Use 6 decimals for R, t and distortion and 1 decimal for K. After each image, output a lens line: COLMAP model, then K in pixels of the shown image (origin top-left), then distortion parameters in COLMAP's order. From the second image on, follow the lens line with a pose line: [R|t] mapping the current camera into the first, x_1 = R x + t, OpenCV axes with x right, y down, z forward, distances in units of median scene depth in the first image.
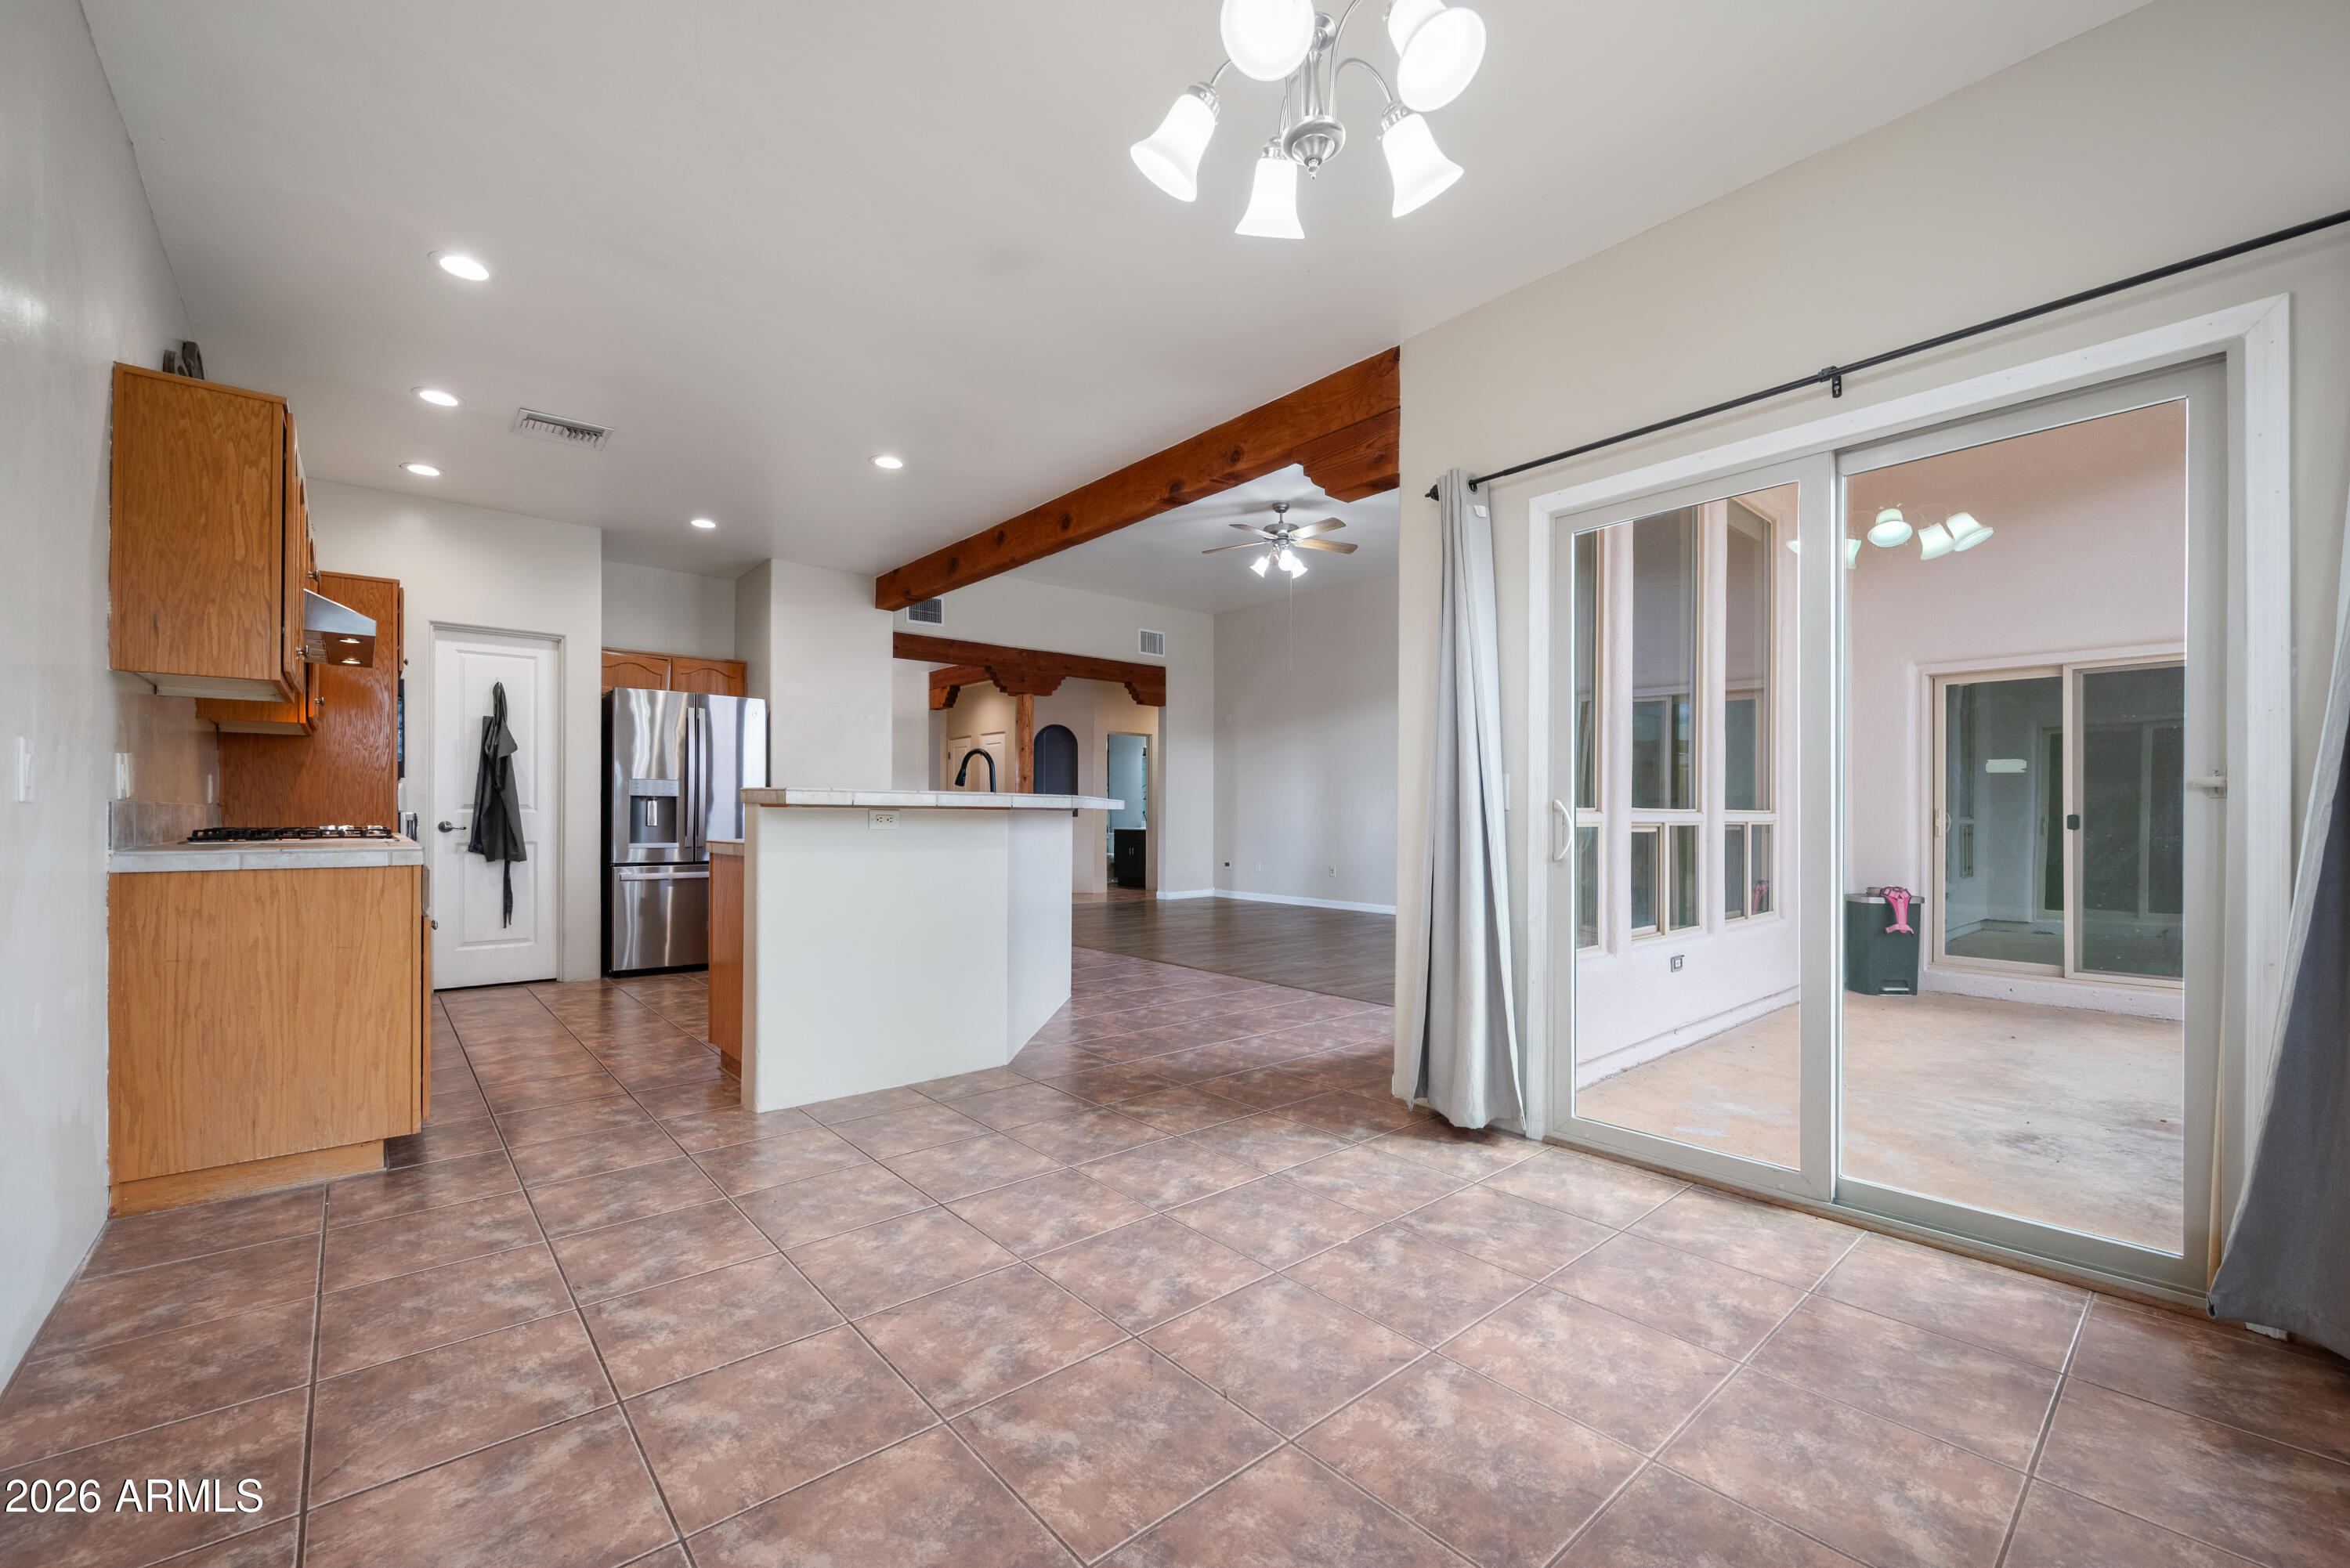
lens RADIAL K [[946.7, 0, 1187.7], [0, 946.7, 804.7], [0, 0, 1]] dist [-0.005196, -0.000396]
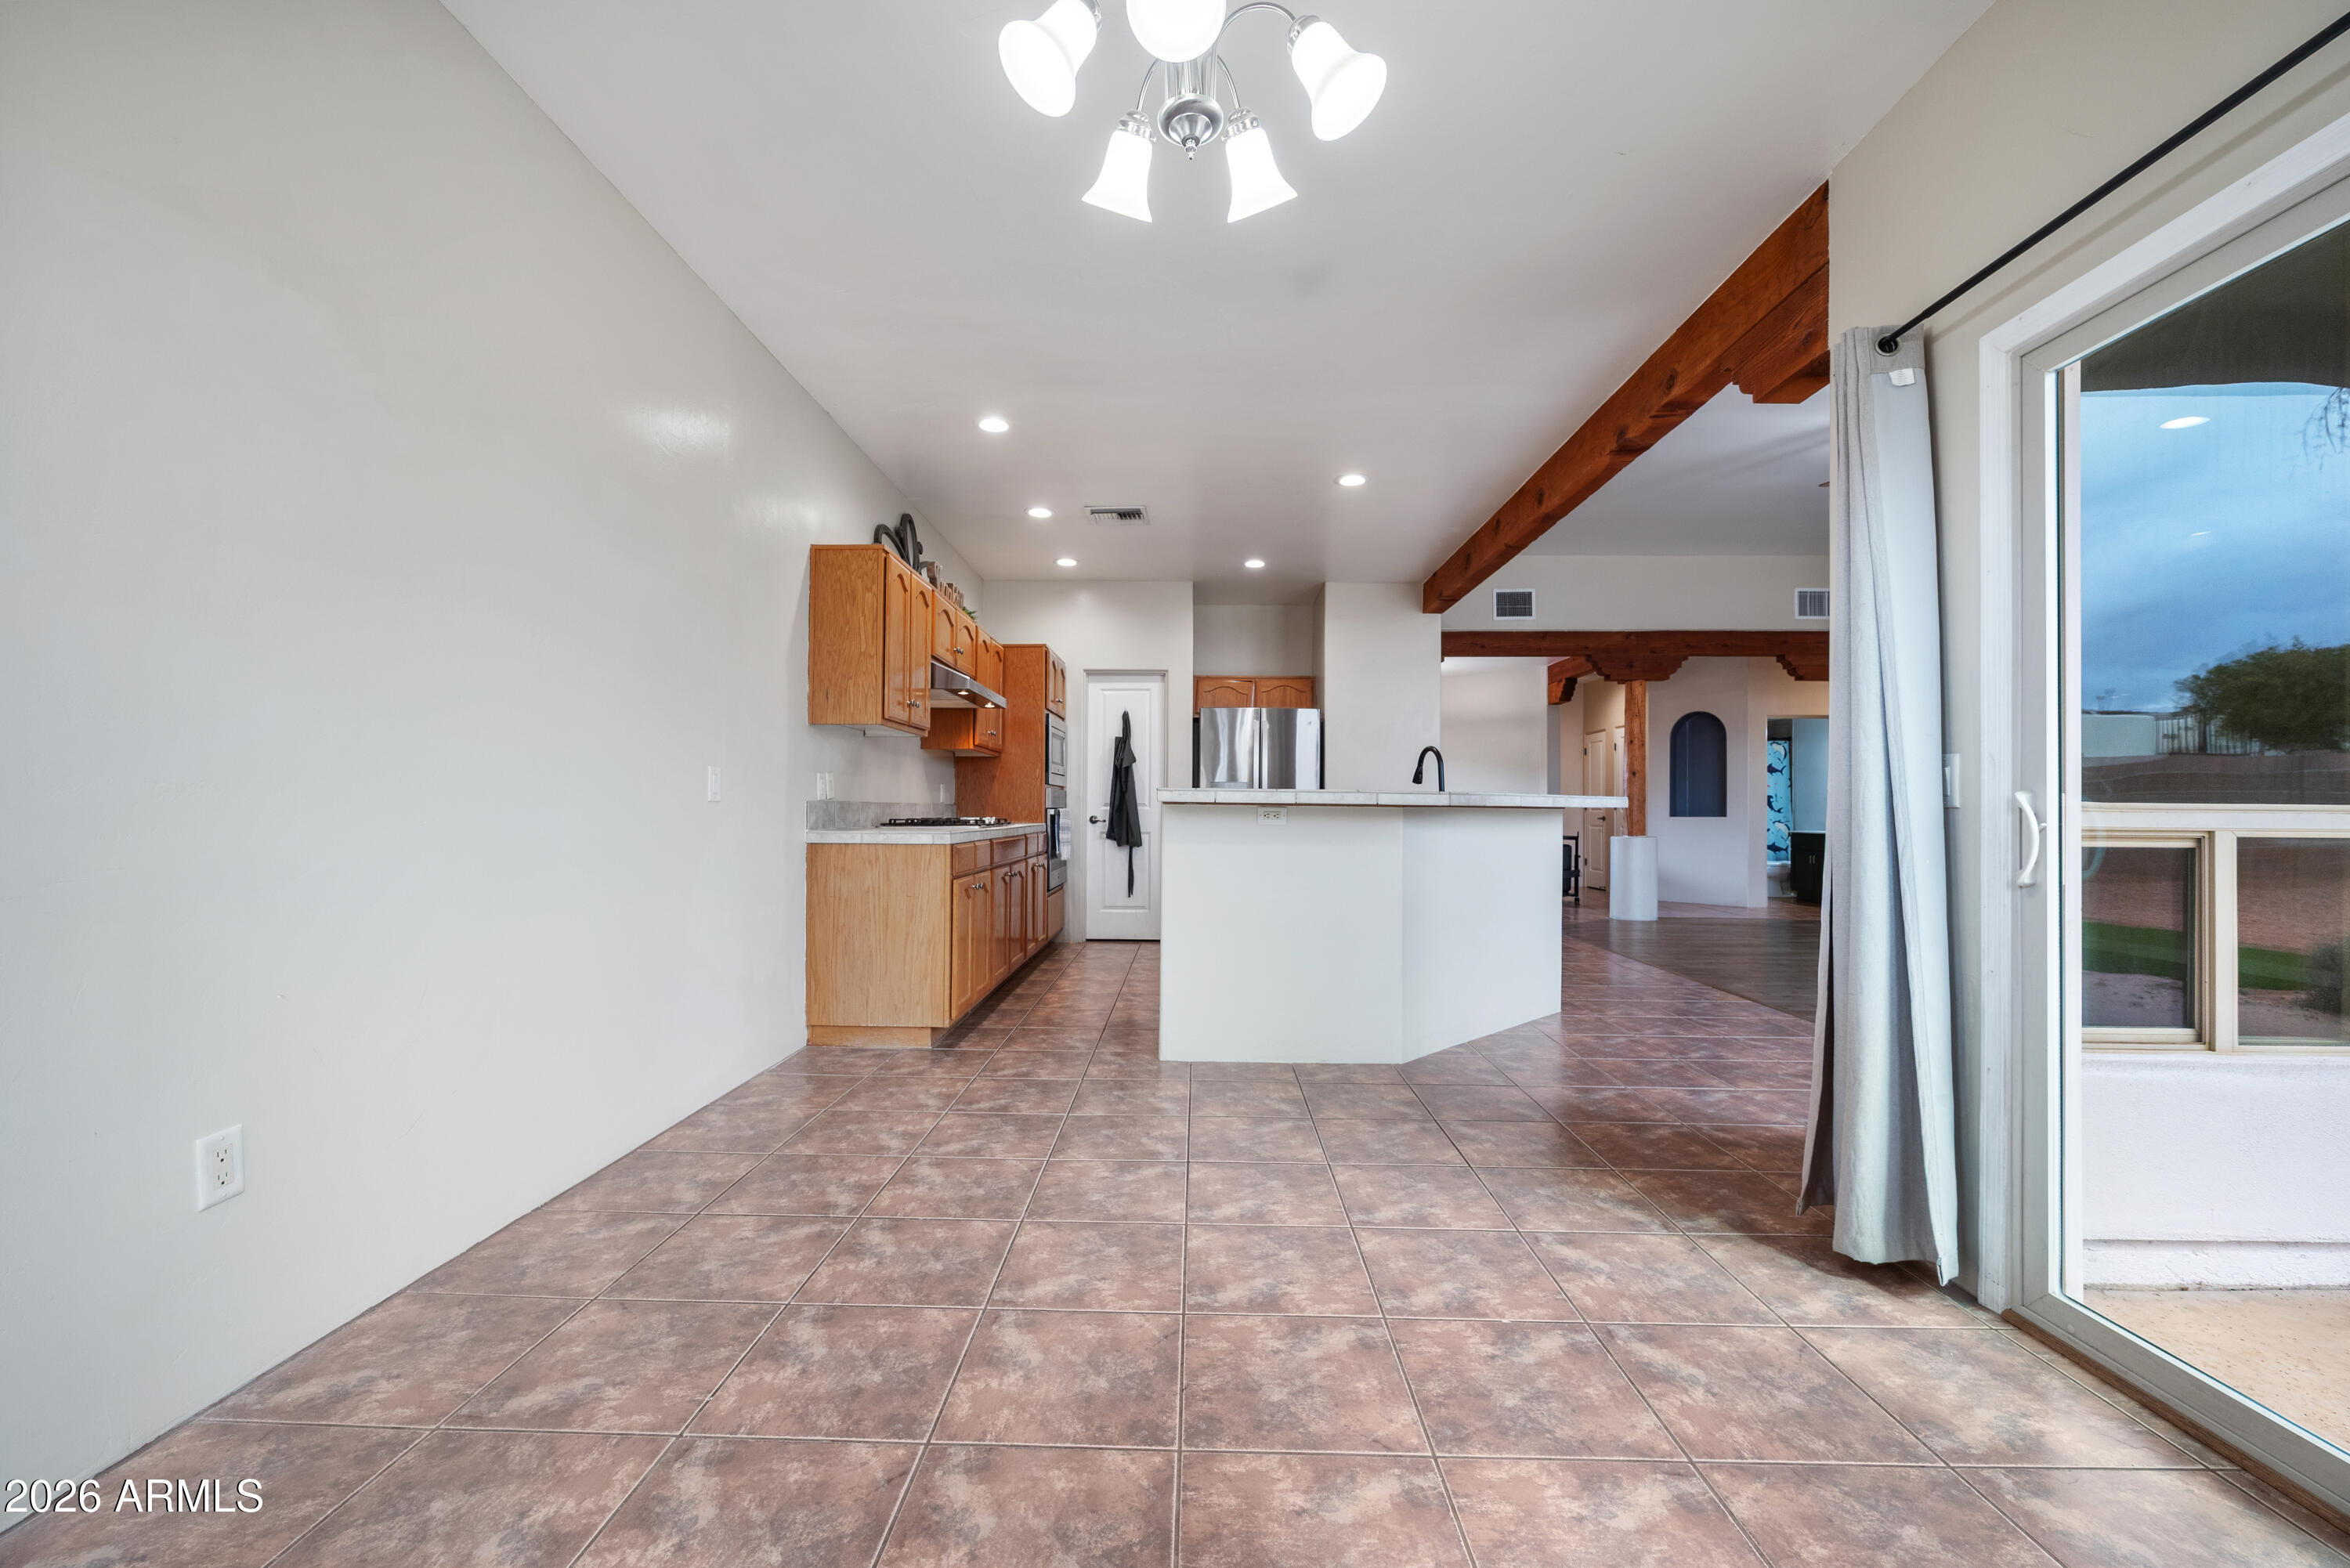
lens RADIAL K [[946.7, 0, 1185.2], [0, 946.7, 790.7], [0, 0, 1]] dist [-0.005196, -0.000396]
pose [[0.740783, -0.011176, -0.671652, 0.394893], [0.001708, 0.999890, -0.014754, 0.003344], [0.671743, 0.009782, 0.740720, 0.139422]]
